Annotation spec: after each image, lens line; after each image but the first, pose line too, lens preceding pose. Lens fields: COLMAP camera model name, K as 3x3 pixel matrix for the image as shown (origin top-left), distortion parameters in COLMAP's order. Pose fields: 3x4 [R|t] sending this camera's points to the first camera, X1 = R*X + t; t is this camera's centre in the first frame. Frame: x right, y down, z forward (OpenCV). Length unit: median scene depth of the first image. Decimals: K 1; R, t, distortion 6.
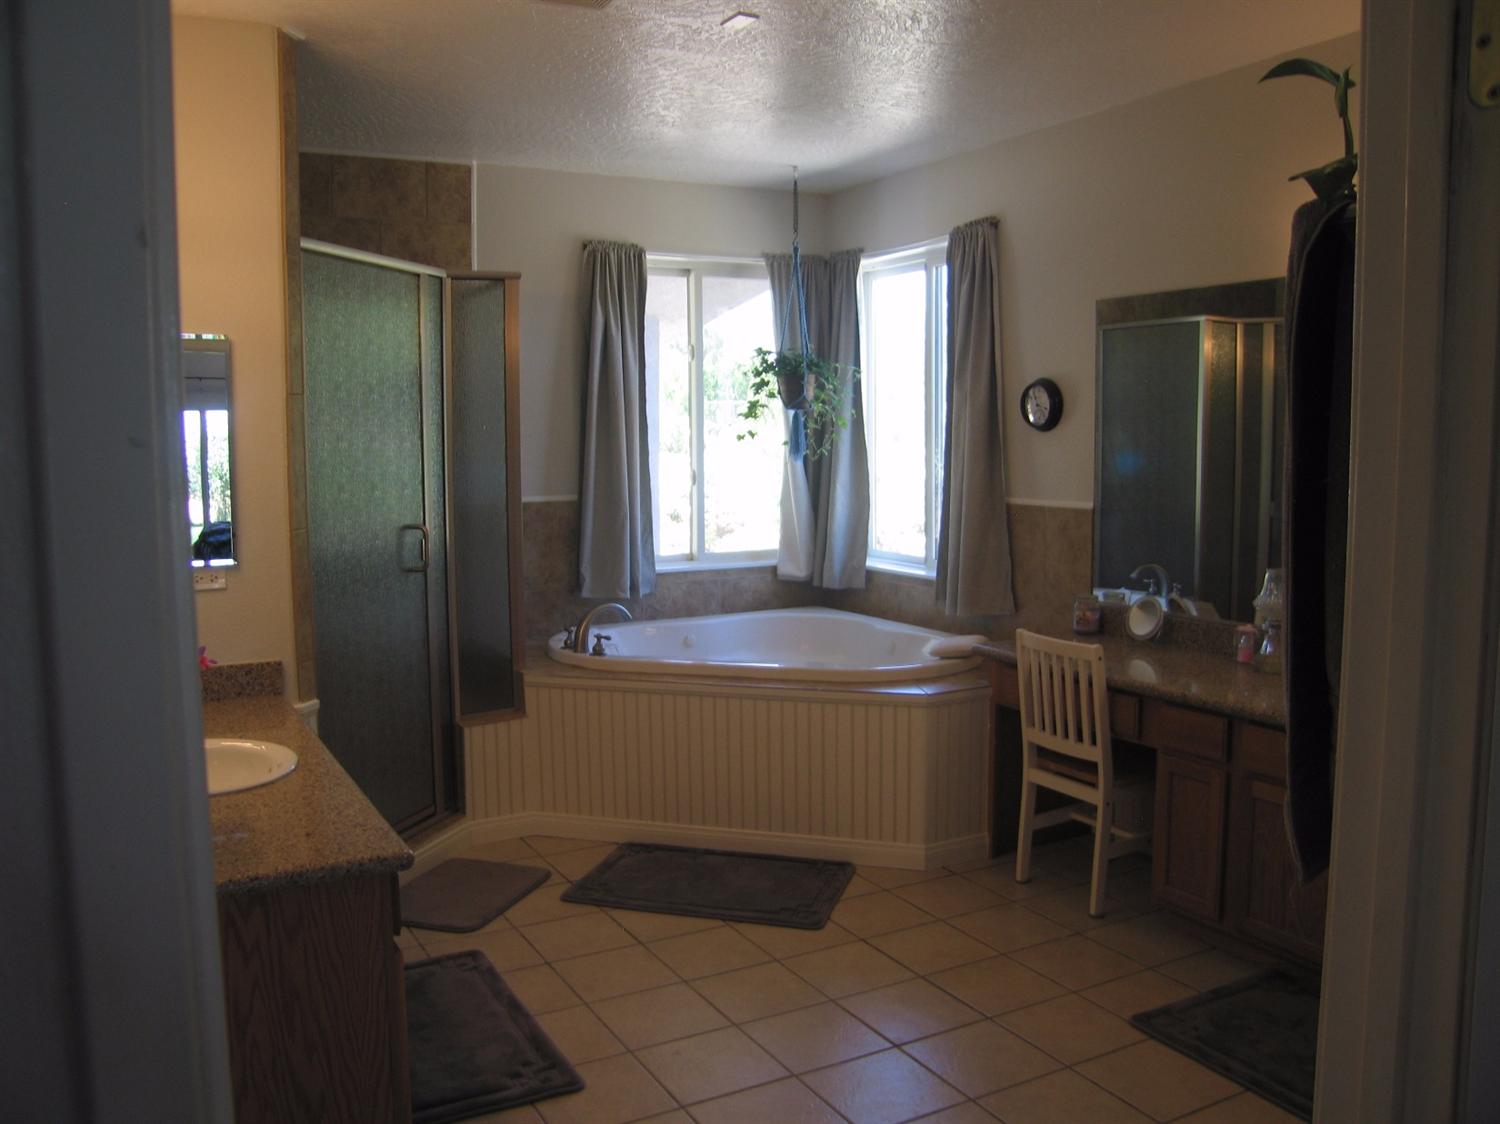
lens RADIAL K [[1236.9, 0, 715.4], [0, 1236.9, 577.3], [0, 0, 1]] dist [-0.126042, 0.060793]
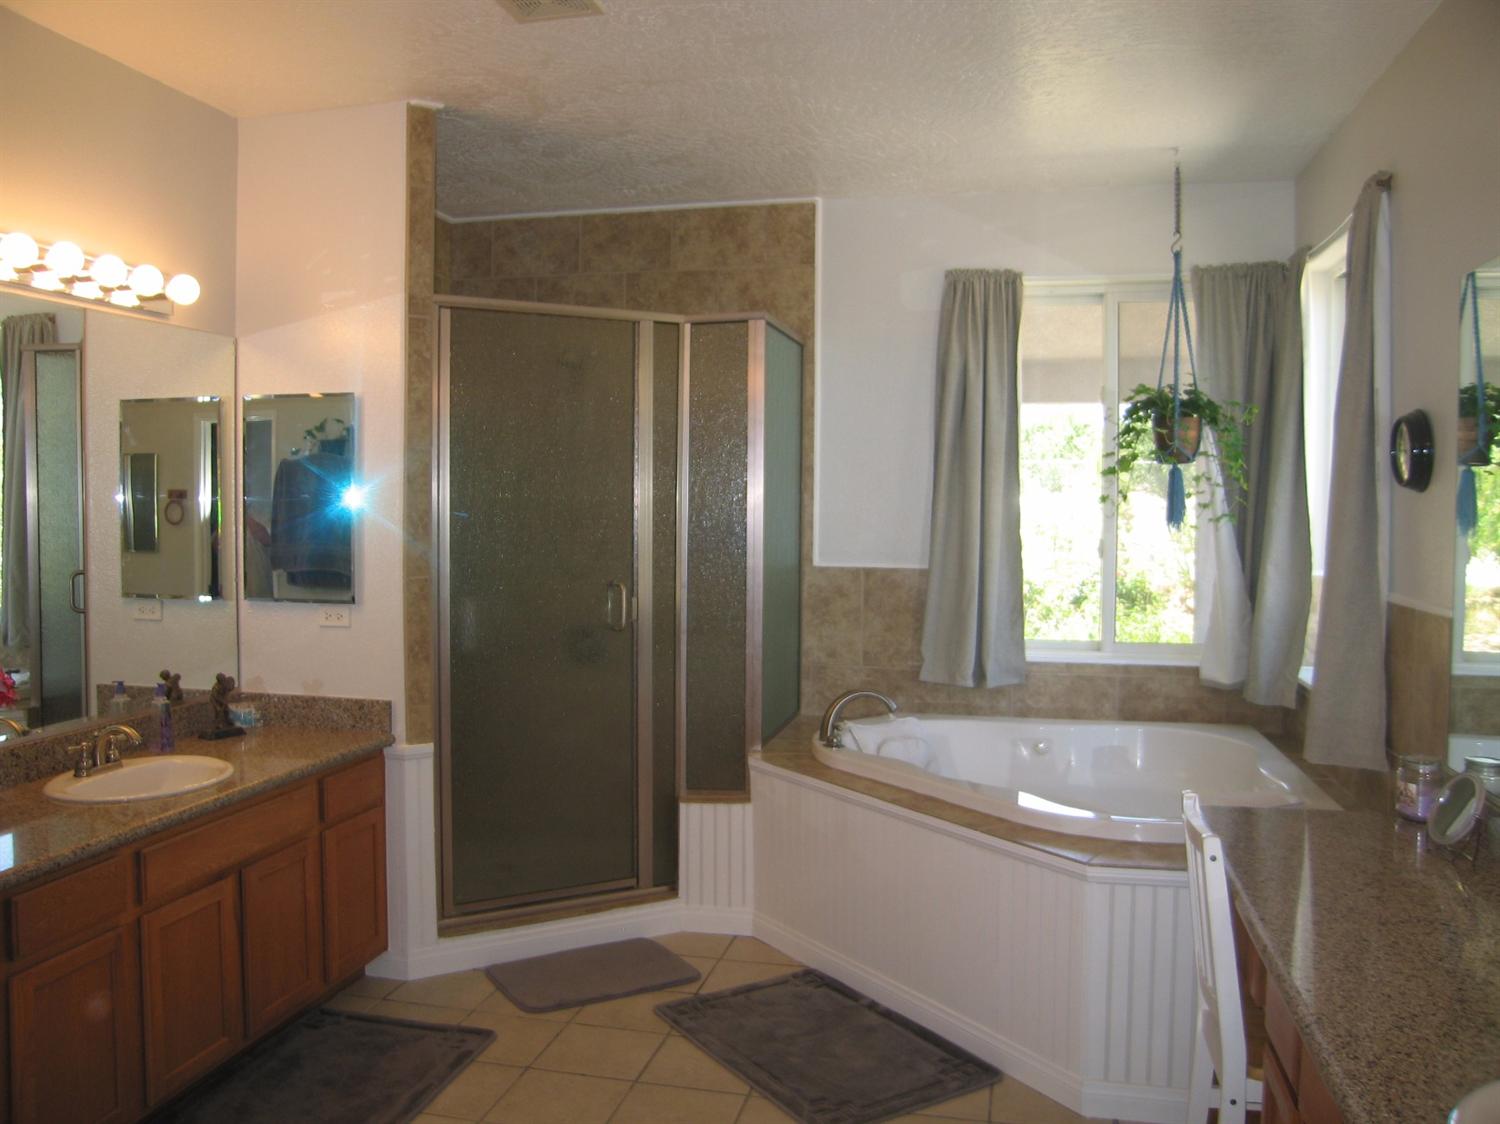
lens RADIAL K [[1236.9, 0, 746.5], [0, 1236.9, 567.6], [0, 0, 1]] dist [-0.126042, 0.060793]
pose [[0.751097, 0.048756, -0.658389, 0.404681], [-0.087571, 0.995815, -0.026158, -0.032329], [0.654358, 0.077303, 0.752223, 0.291888]]
